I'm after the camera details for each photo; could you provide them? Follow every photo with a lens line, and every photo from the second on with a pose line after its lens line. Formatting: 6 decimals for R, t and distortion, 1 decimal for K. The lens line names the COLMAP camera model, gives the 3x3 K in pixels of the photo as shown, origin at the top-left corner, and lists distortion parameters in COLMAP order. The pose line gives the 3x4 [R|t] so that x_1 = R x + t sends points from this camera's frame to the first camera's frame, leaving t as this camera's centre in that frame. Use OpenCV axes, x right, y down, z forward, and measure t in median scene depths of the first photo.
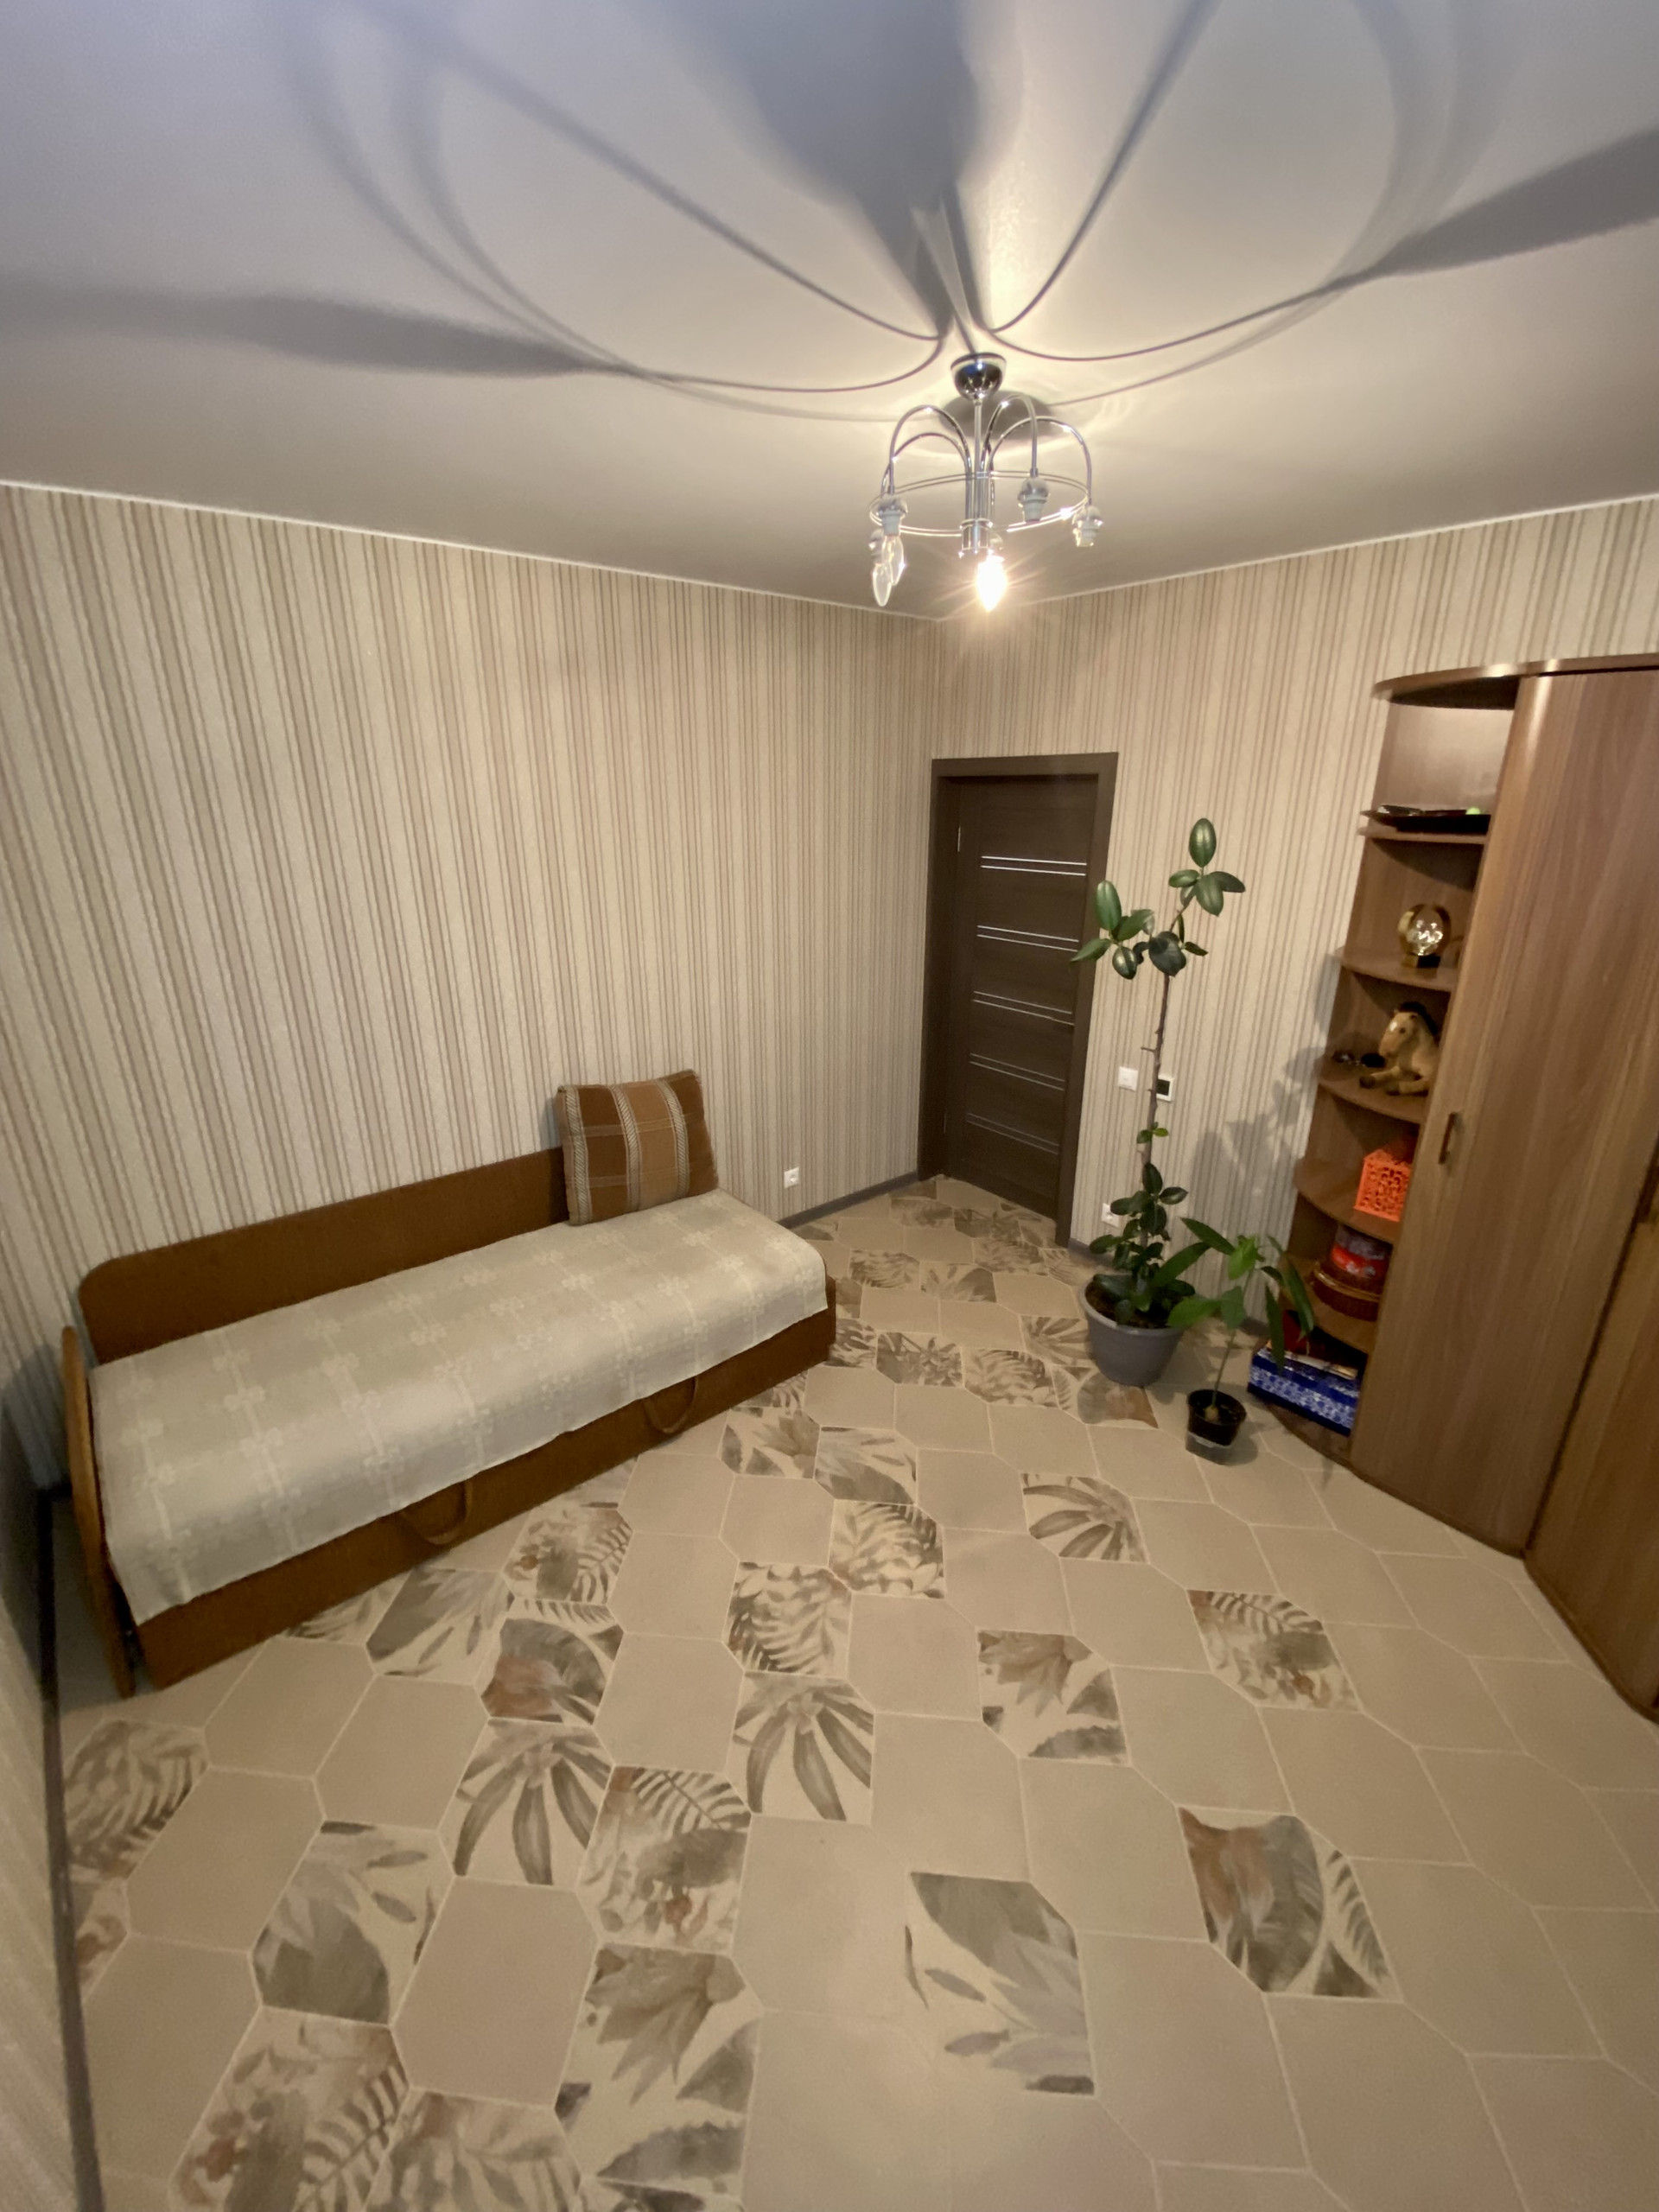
lens RADIAL K [[896.4, 0, 829.5], [0, 896.4, 1106.0], [0, 0, 1]] dist [0.030307, -0.030177]
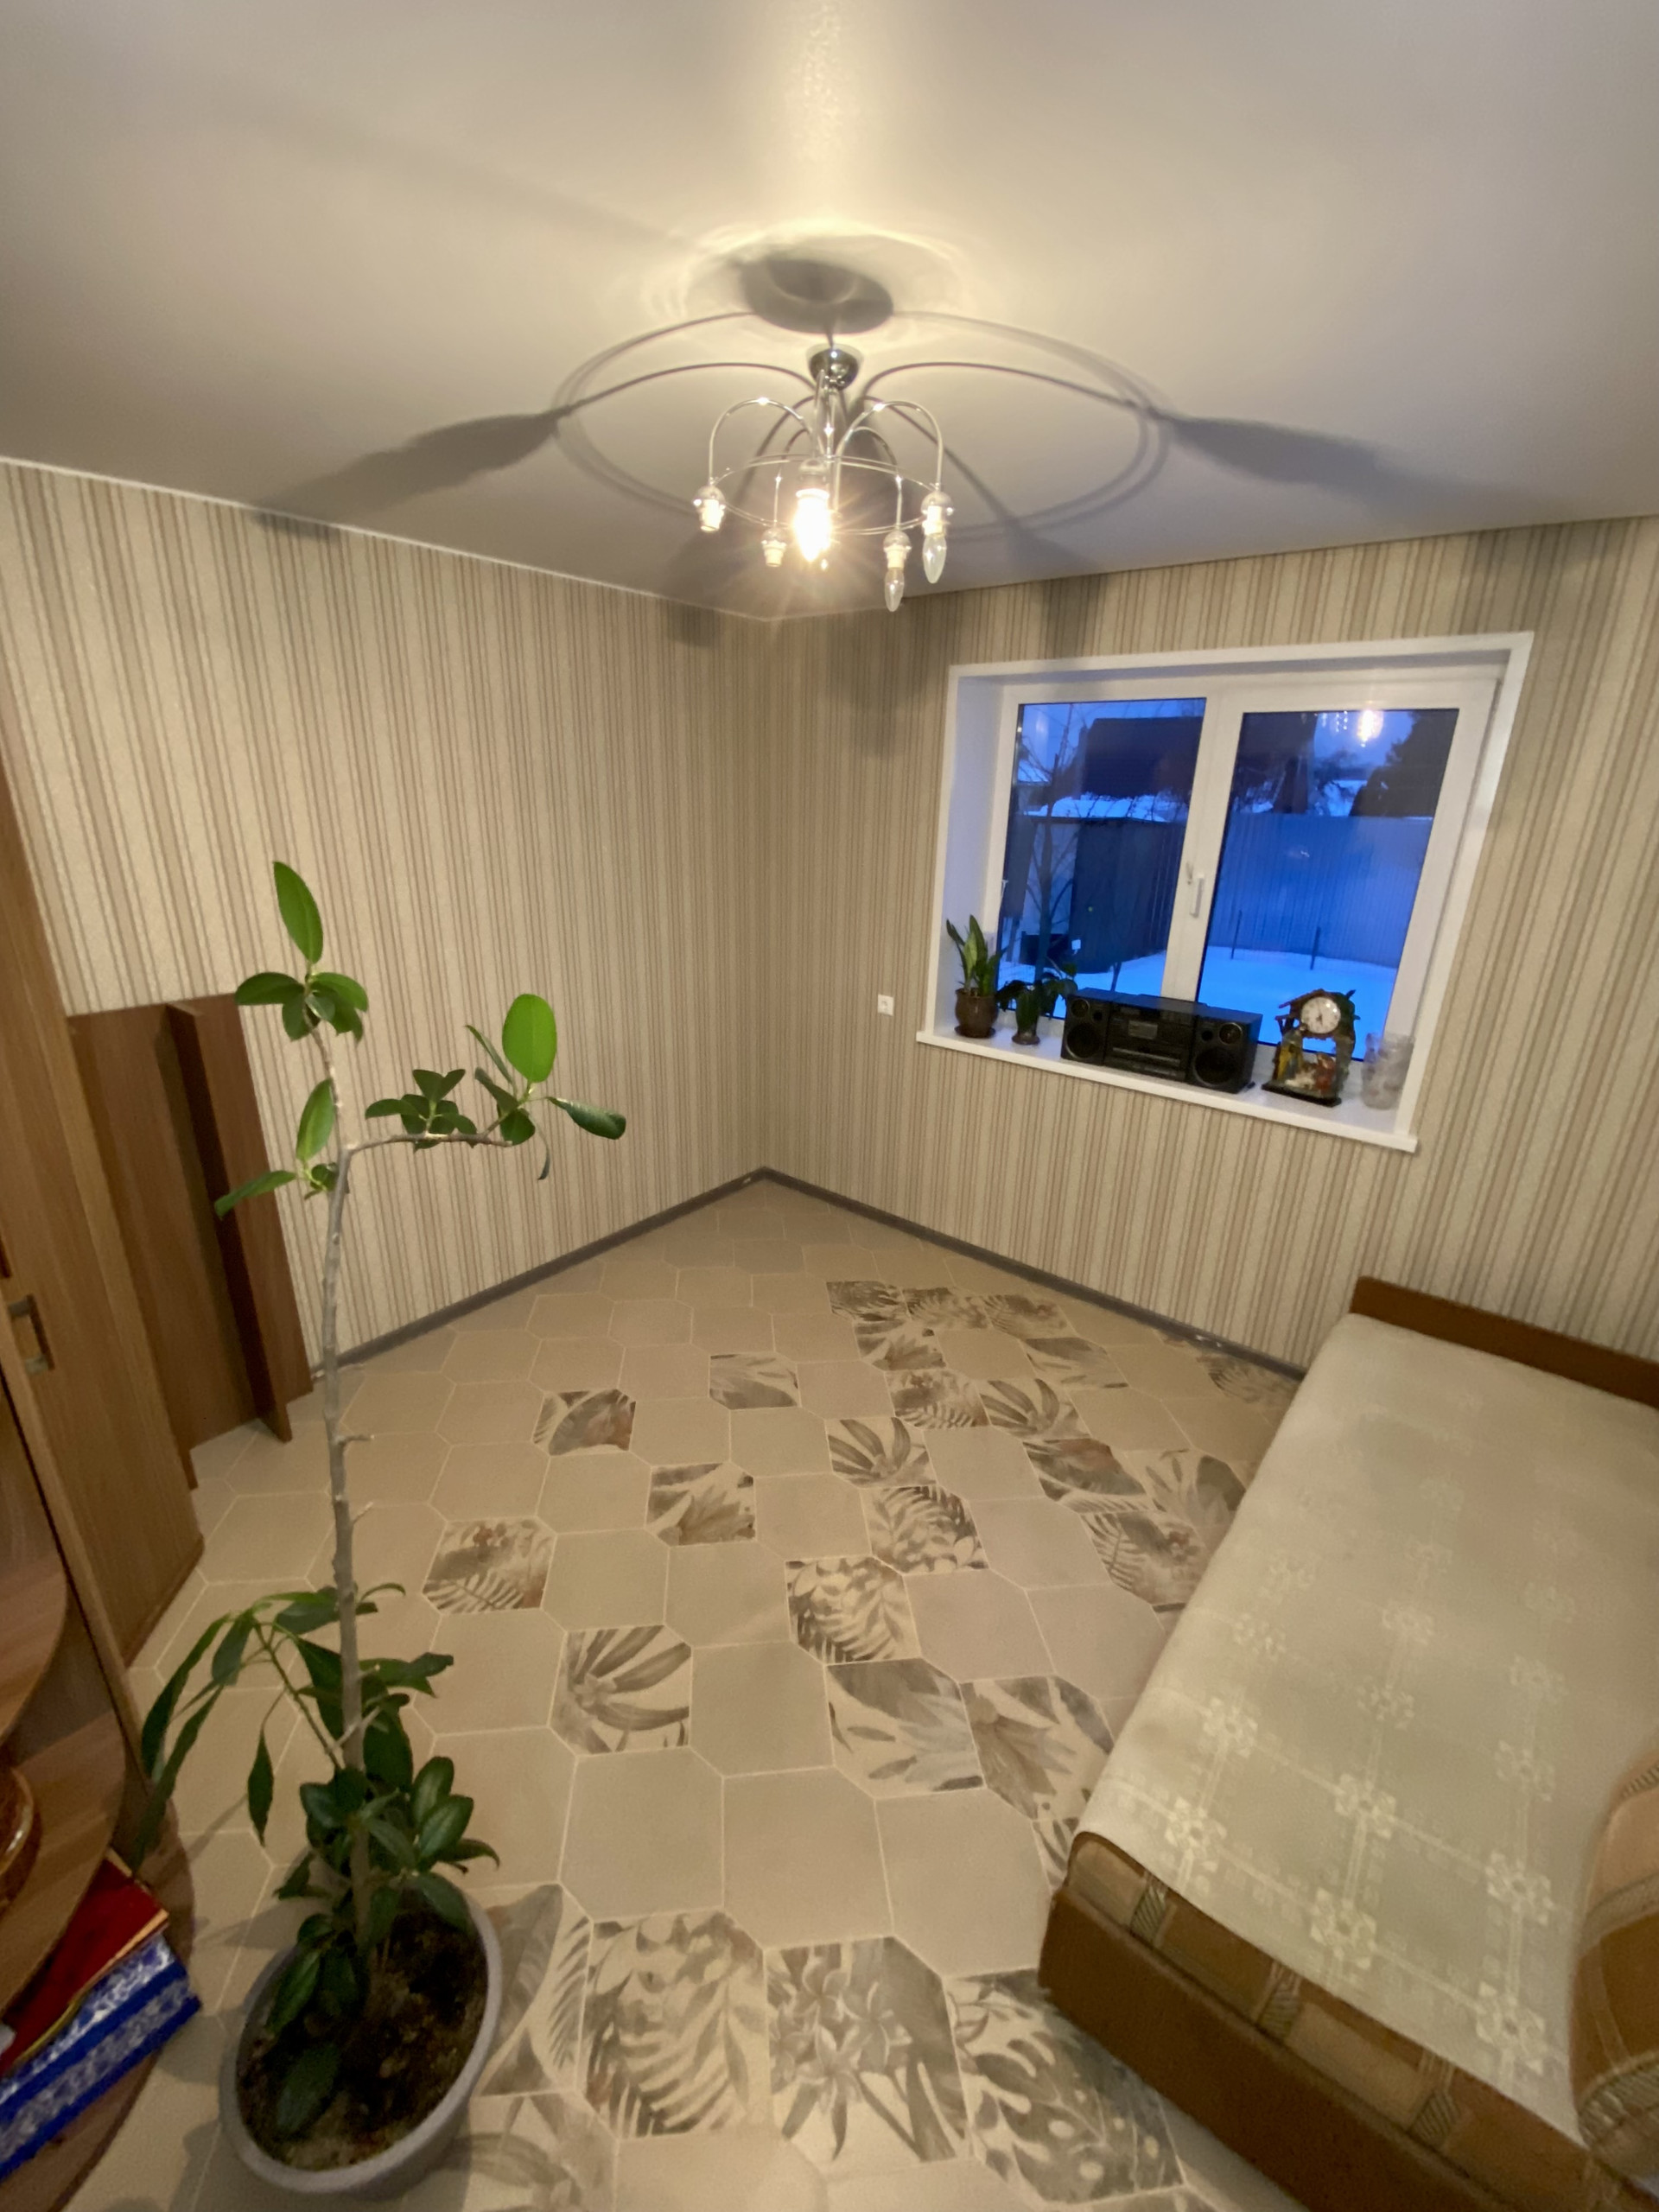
lens RADIAL K [[895.3, 0, 827.2], [0, 895.3, 1099.1], [0, 0, 1]] dist [-0.001174, -0.000381]
pose [[-0.979837, 0.043336, -0.195042, 0.275942], [-0.089428, 0.777826, 0.622084, -0.558878], [0.178668, 0.626983, -0.758268, 1.552513]]
